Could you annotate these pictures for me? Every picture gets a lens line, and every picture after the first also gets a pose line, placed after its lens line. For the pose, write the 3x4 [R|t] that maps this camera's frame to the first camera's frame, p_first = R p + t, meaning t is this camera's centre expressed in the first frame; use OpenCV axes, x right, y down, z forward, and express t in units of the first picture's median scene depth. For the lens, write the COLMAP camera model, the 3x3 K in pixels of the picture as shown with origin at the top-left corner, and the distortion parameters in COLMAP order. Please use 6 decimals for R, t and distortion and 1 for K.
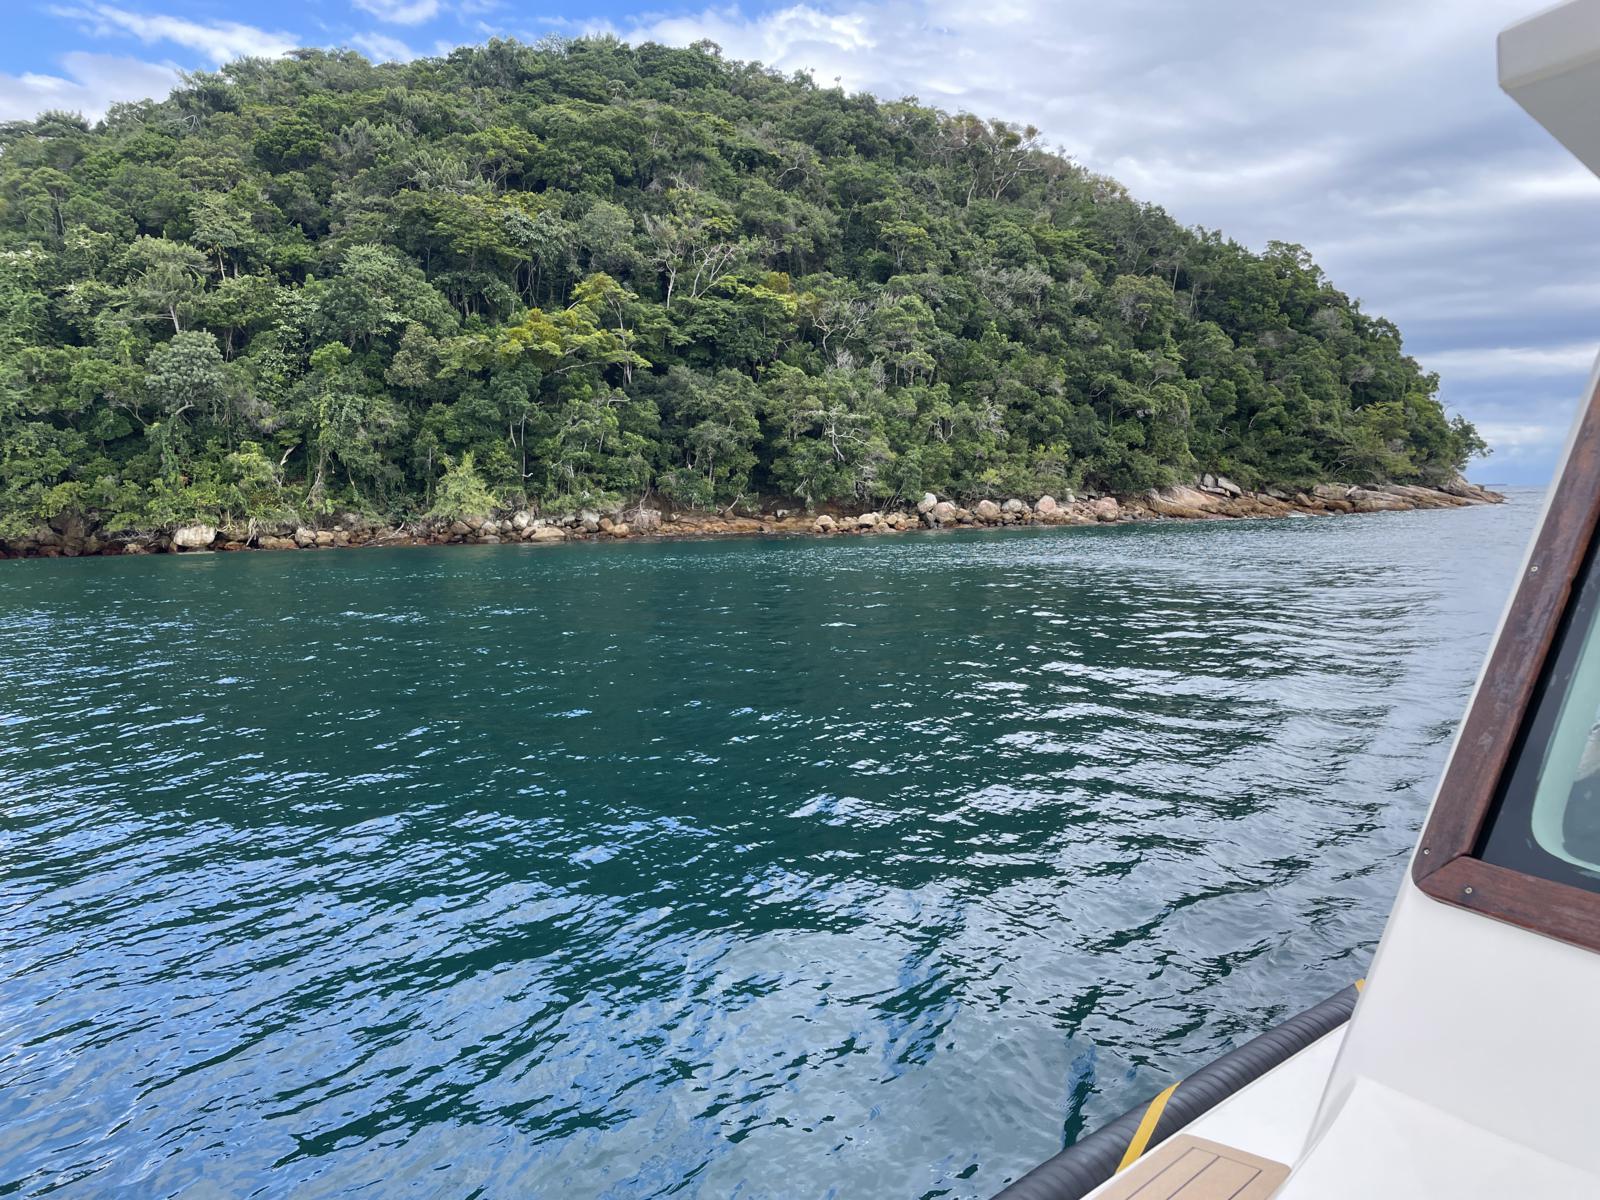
lens RADIAL K [[1173.5, 0, 802.5], [0, 1173.5, 572.3], [0, 0, 1]] dist [0.102700, -0.145490]
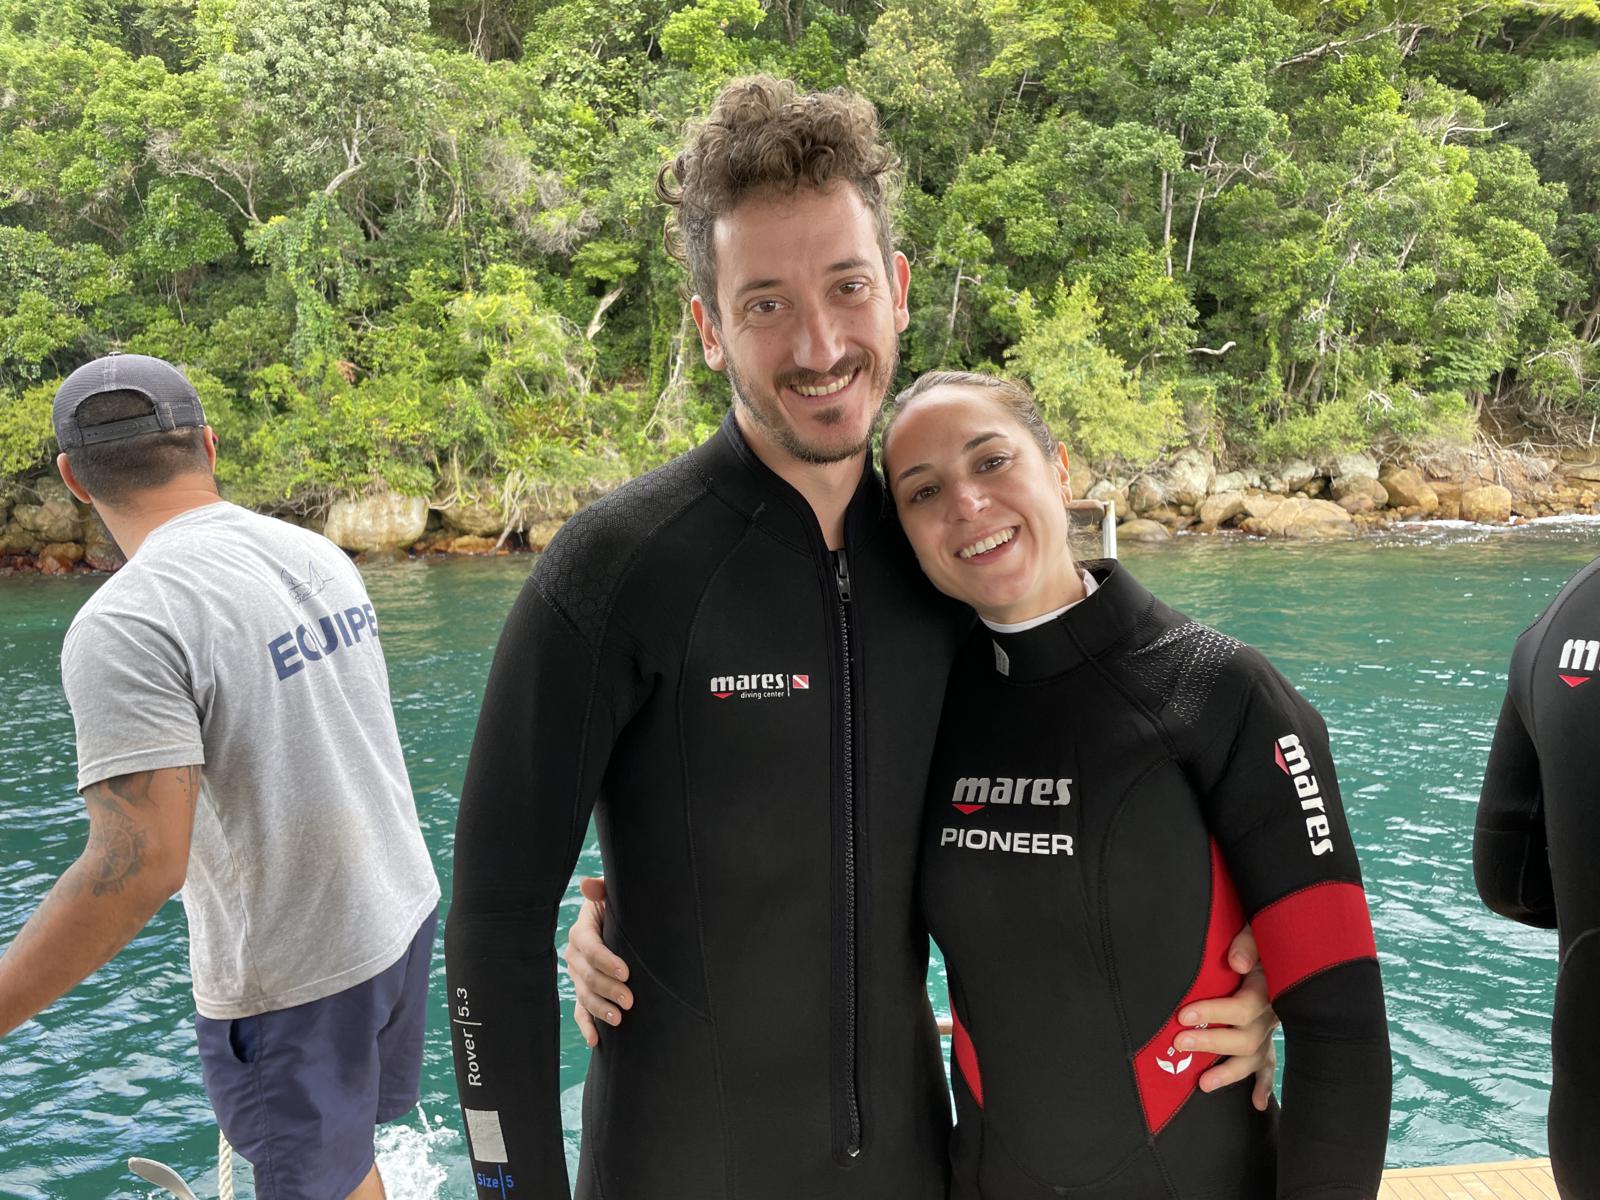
lens RADIAL K [[1229.7, 0, 804.3], [0, 1229.7, 600.4], [0, 0, 1]] dist [0.114381, -0.175438]
pose [[0.962364, 0.022119, -0.270862, -0.262327], [-0.010000, 0.998889, 0.046042, -0.024093], [0.271580, -0.041601, 0.961516, 0.635124]]
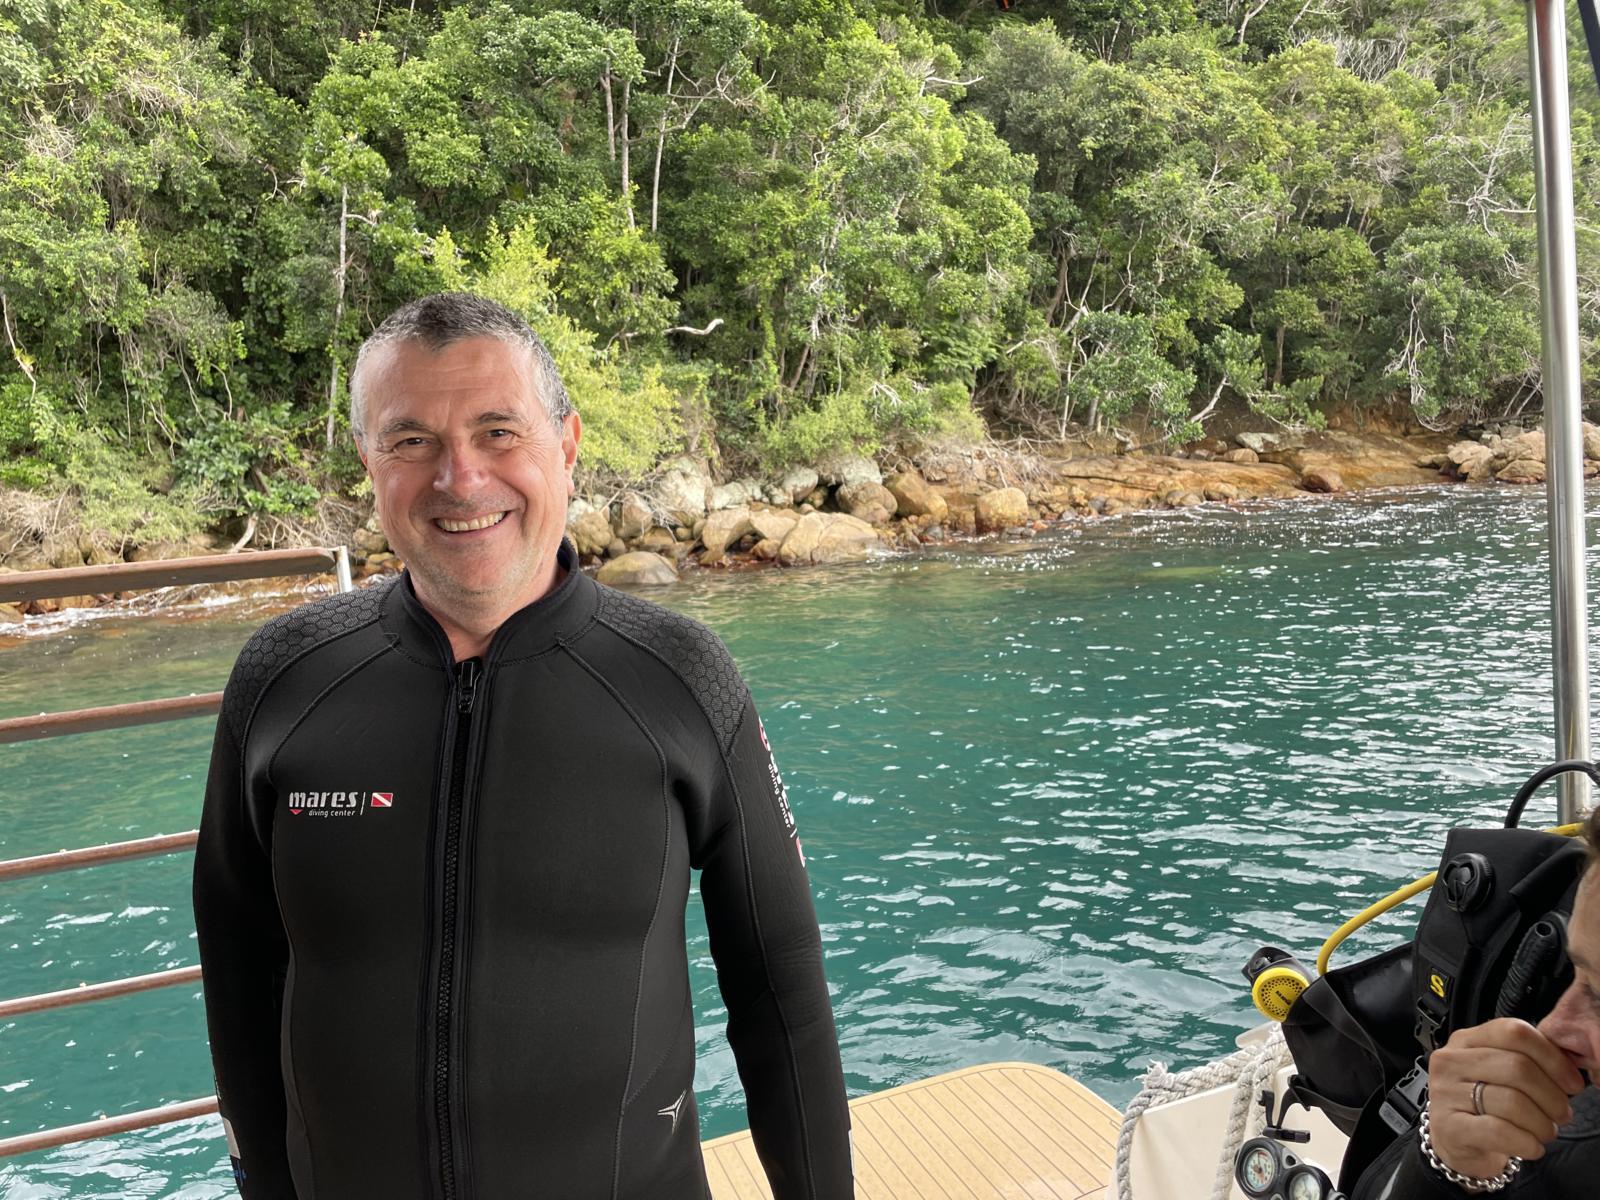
lens RADIAL K [[1229.7, 0, 804.3], [0, 1229.7, 600.4], [0, 0, 1]] dist [0.114381, -0.175438]
pose [[0.985920, -0.061465, 0.155511, -0.272175], [0.054746, 0.997387, 0.047129, -0.031971], [-0.158001, -0.037952, 0.986709, 0.741010]]
